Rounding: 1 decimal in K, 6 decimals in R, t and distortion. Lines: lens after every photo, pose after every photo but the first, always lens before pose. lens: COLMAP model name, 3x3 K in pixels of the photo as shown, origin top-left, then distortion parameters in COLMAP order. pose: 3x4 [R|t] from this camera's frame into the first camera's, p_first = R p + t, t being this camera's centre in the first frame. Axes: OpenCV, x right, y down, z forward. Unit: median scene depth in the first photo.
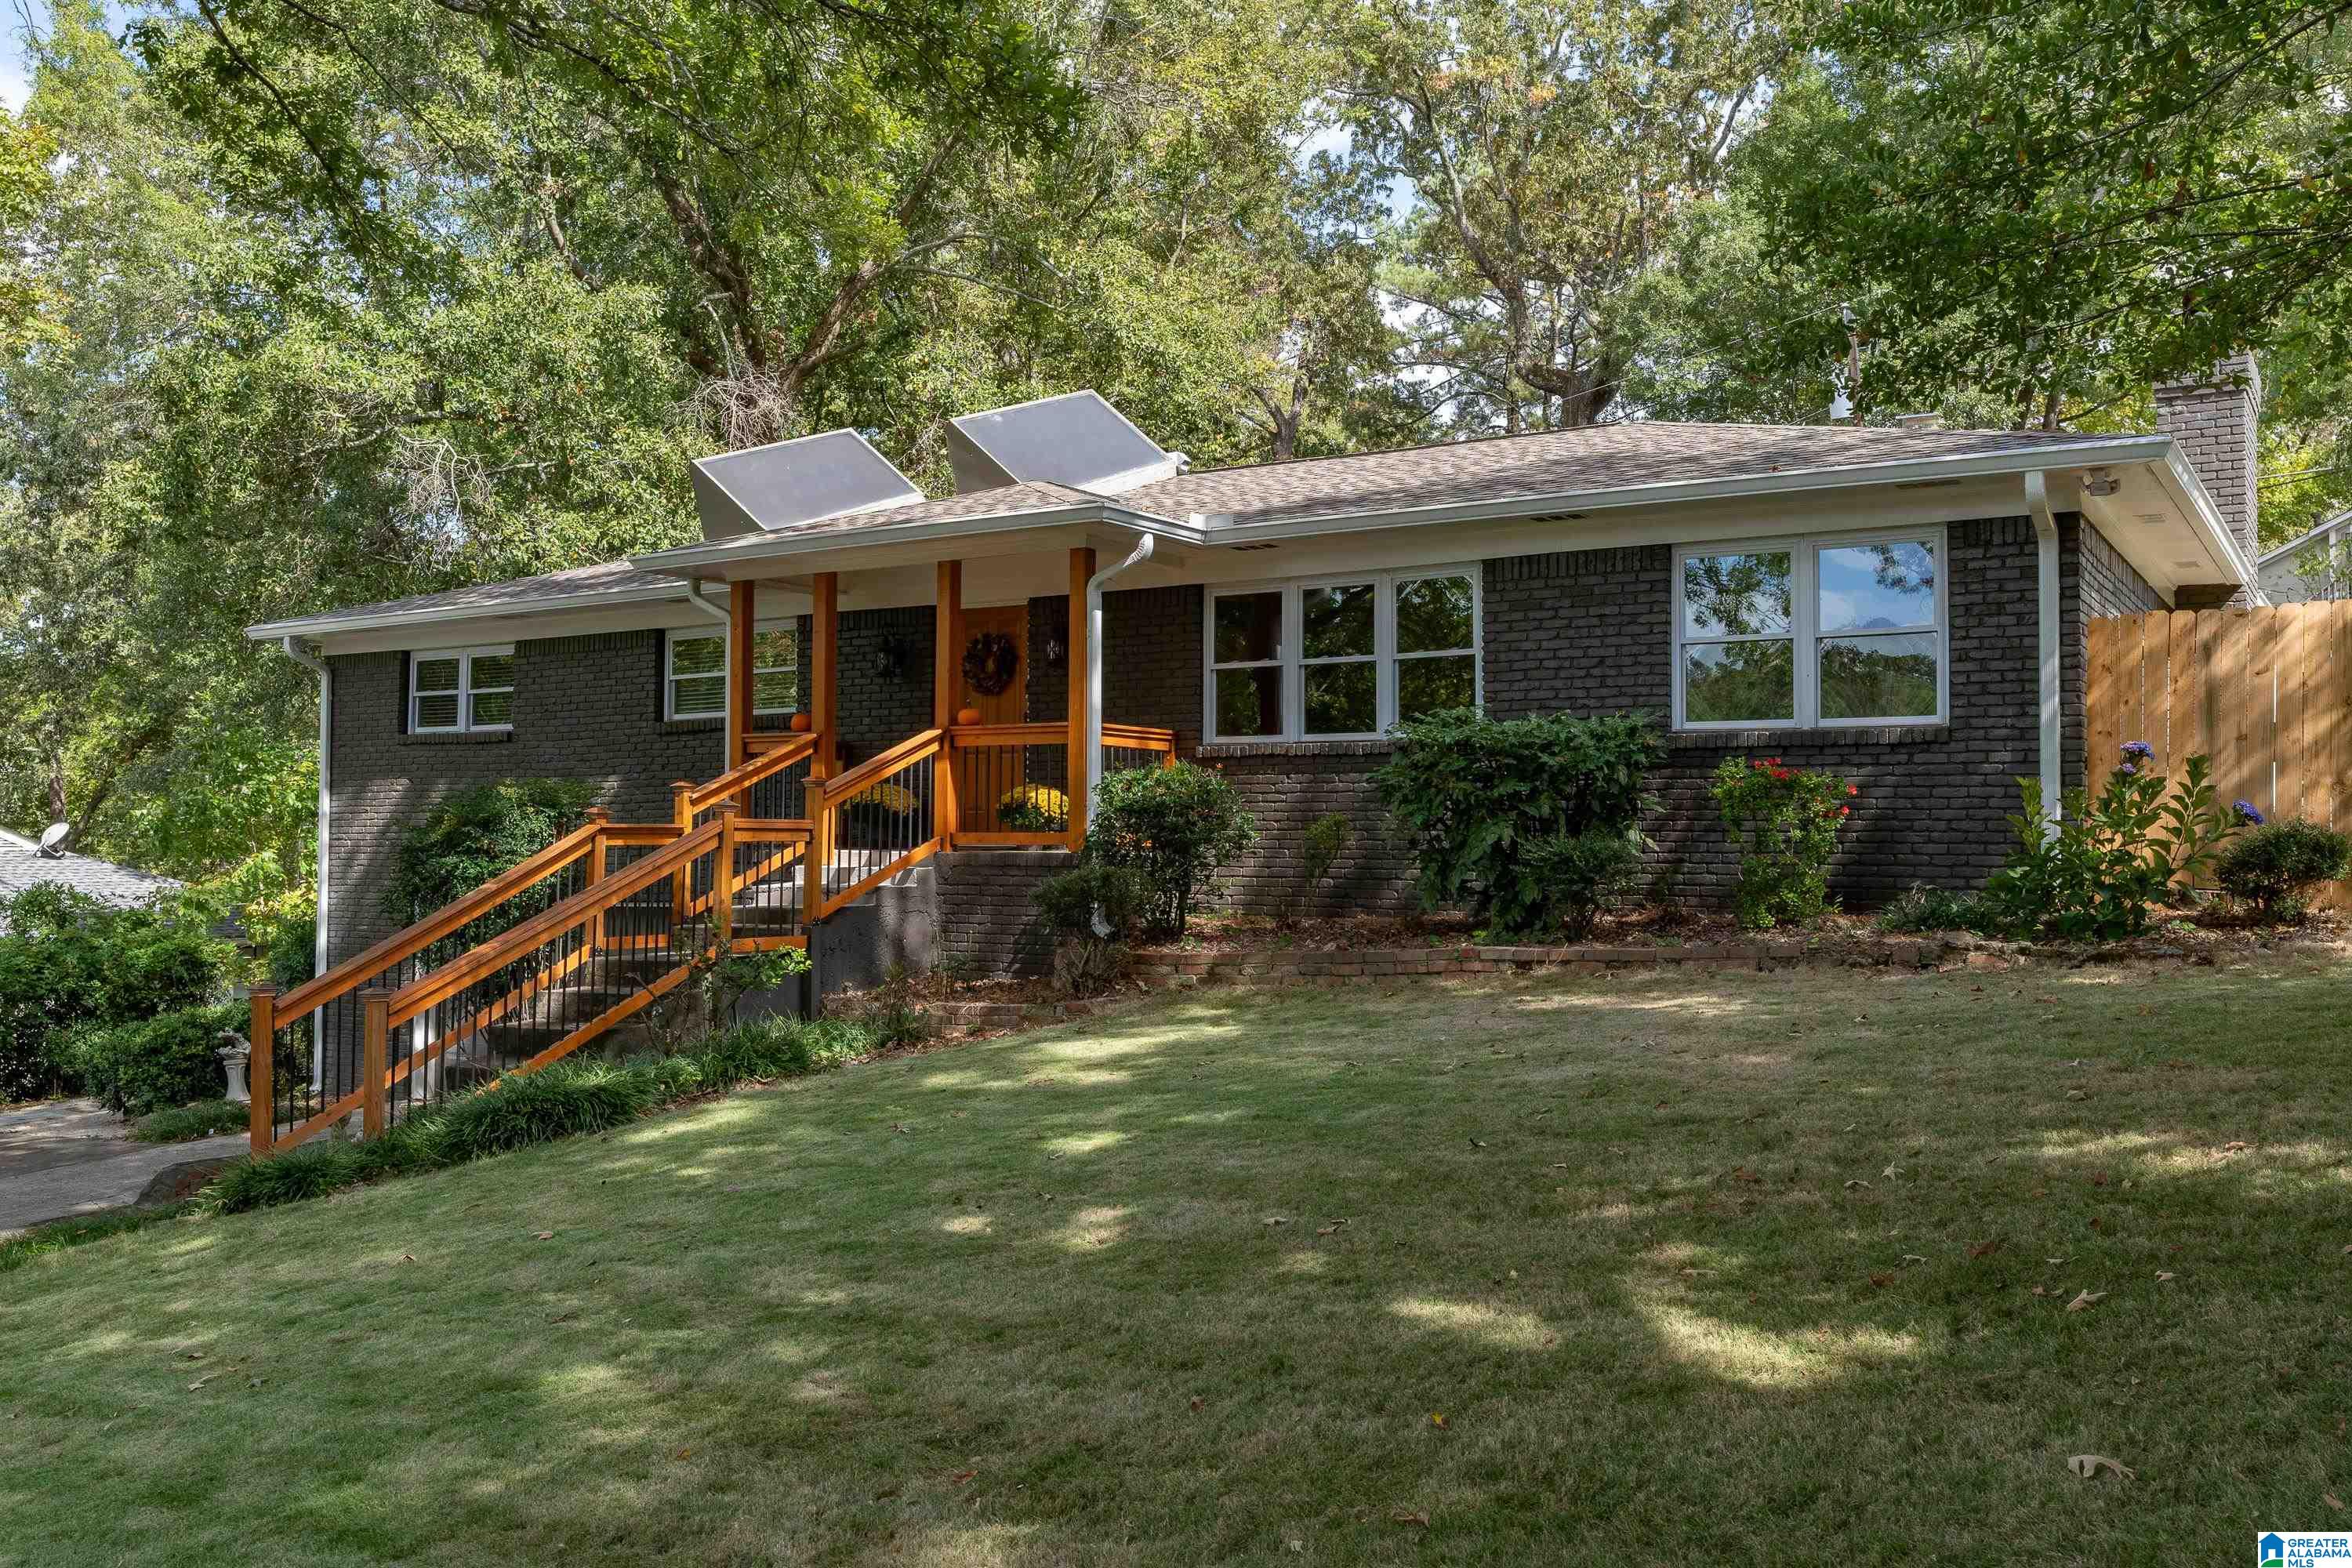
lens RADIAL K [[1977.9, 0, 1182.3], [0, 1977.9, 778.9], [0, 0, 1]] dist [0.007153, -0.003469]
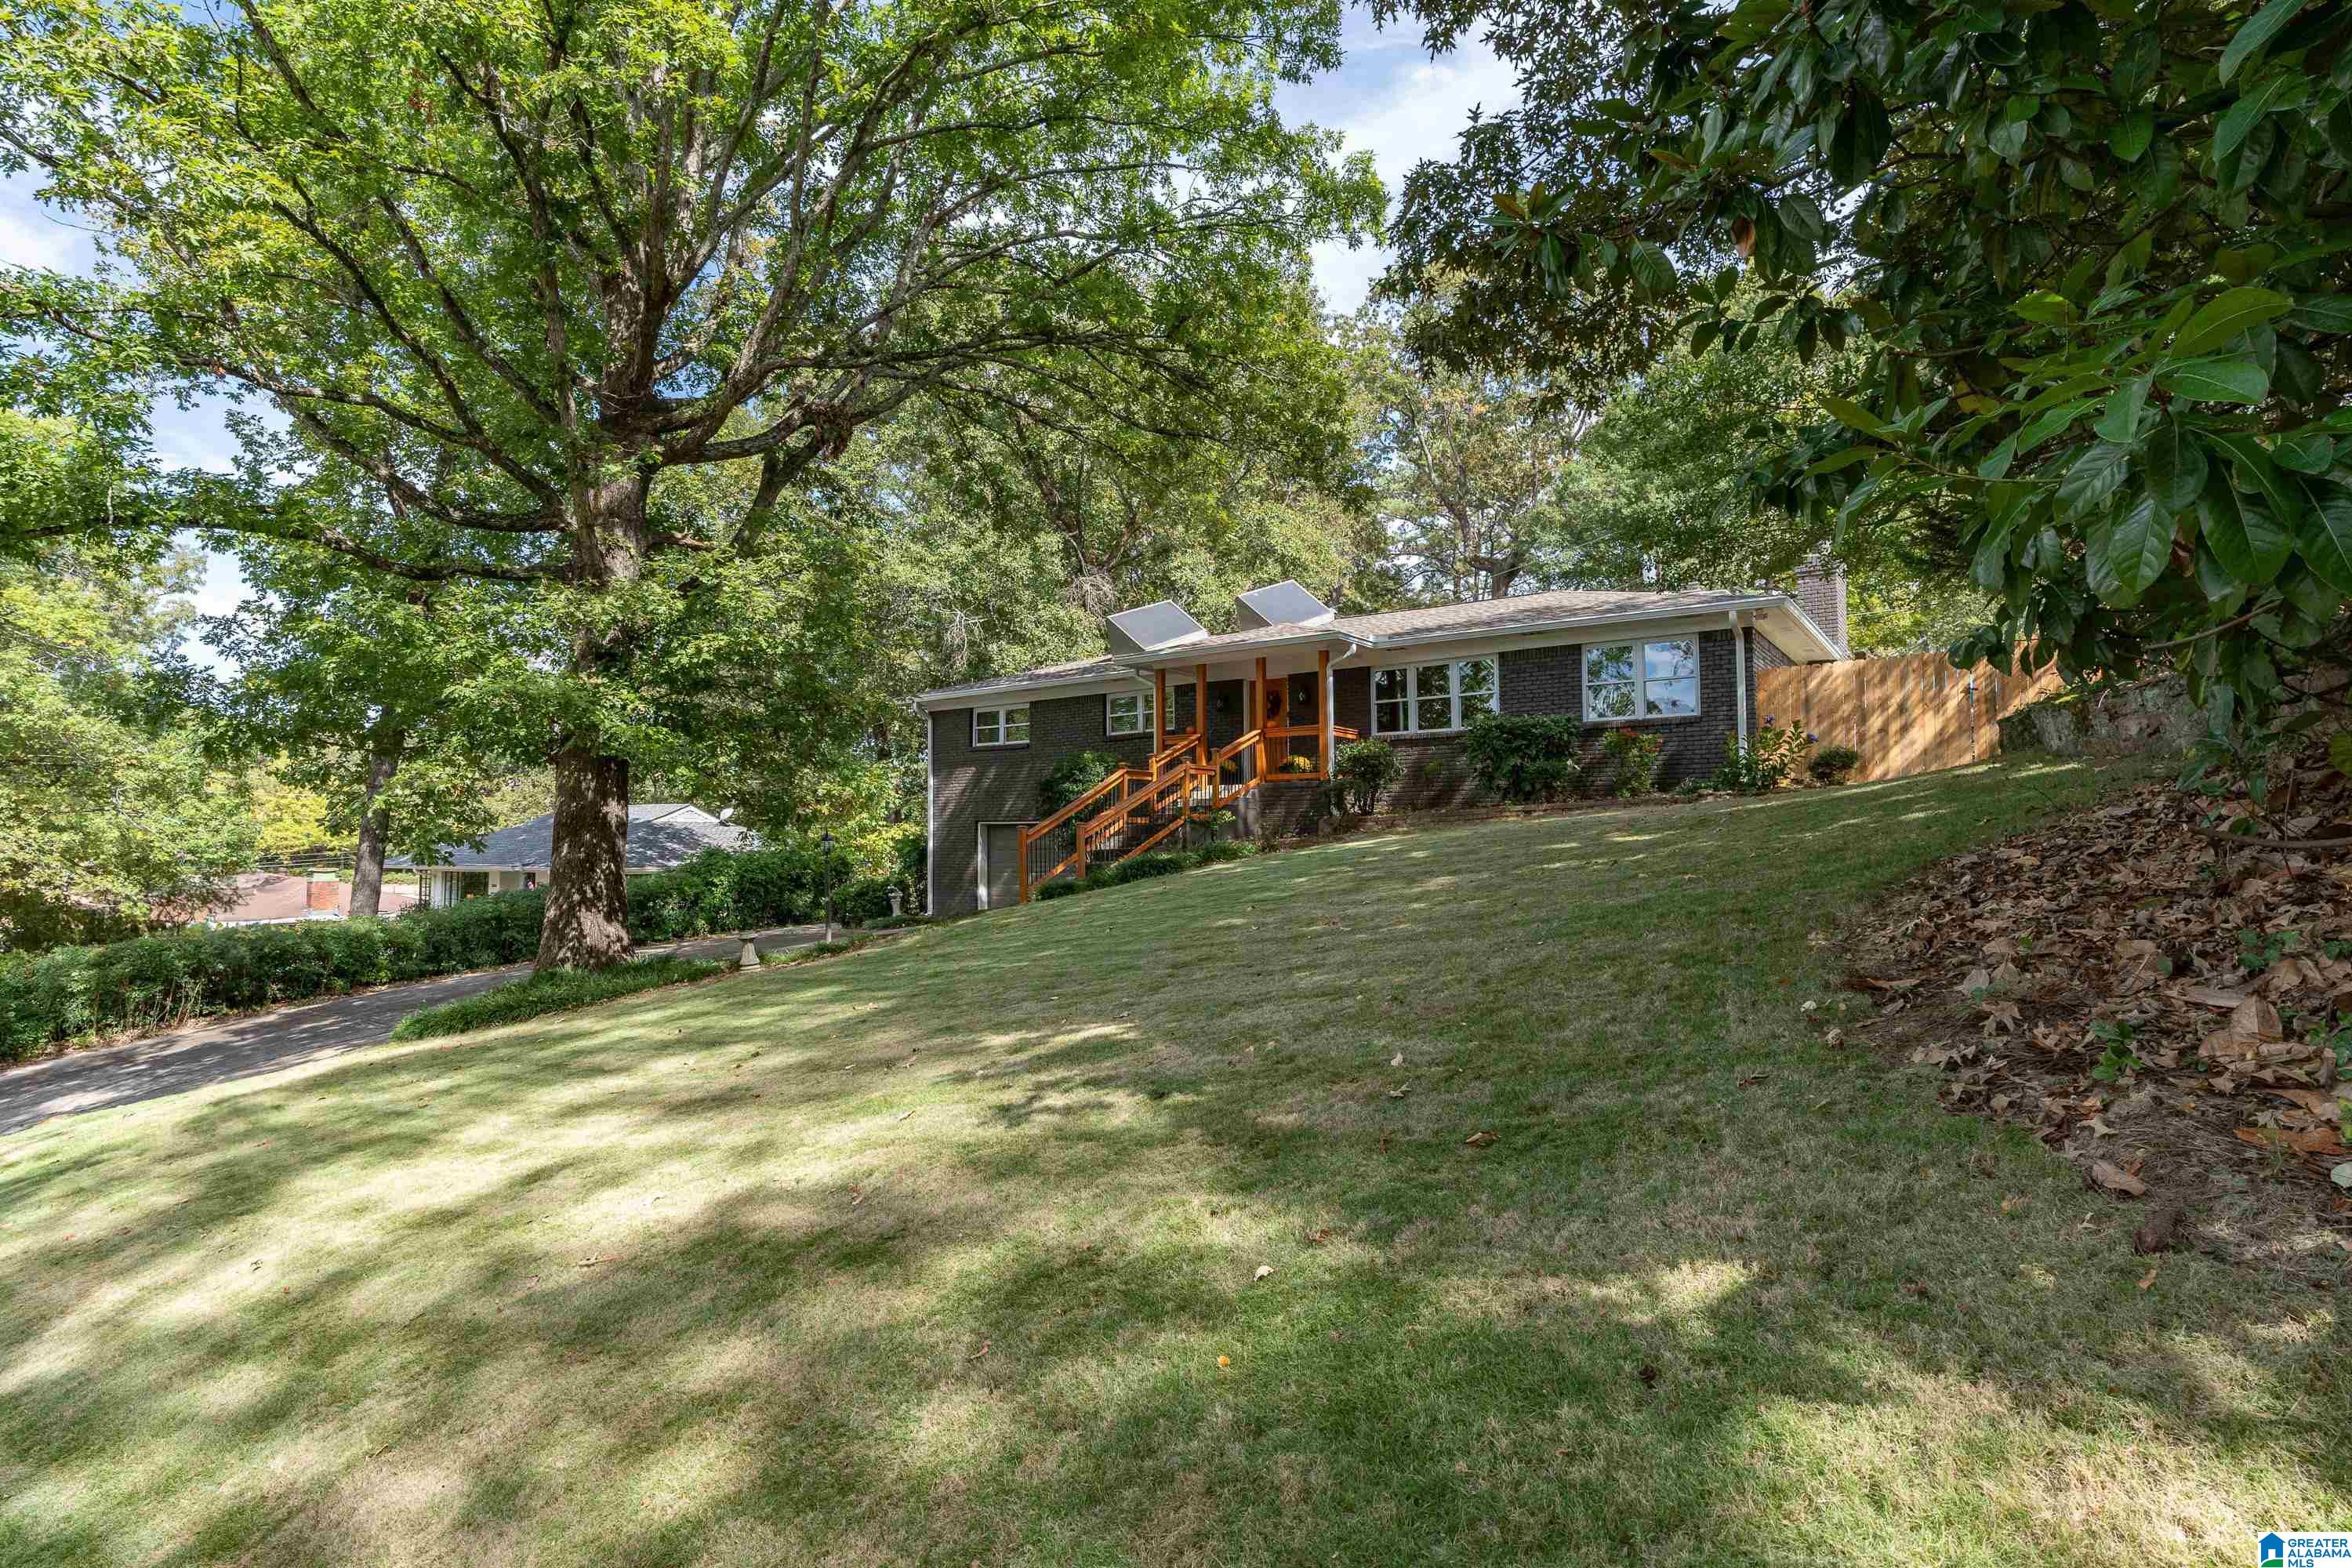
lens RADIAL K [[1223.1, 0, 1164.9], [0, 1223.1, 797.8], [0, 0, 1]] dist [-0.007227, -0.001176]
pose [[0.998290, -0.010945, -0.057425, -0.144692], [0.010380, 0.999895, -0.010131, 0.064690], [0.057530, 0.009518, 0.998298, -0.419182]]
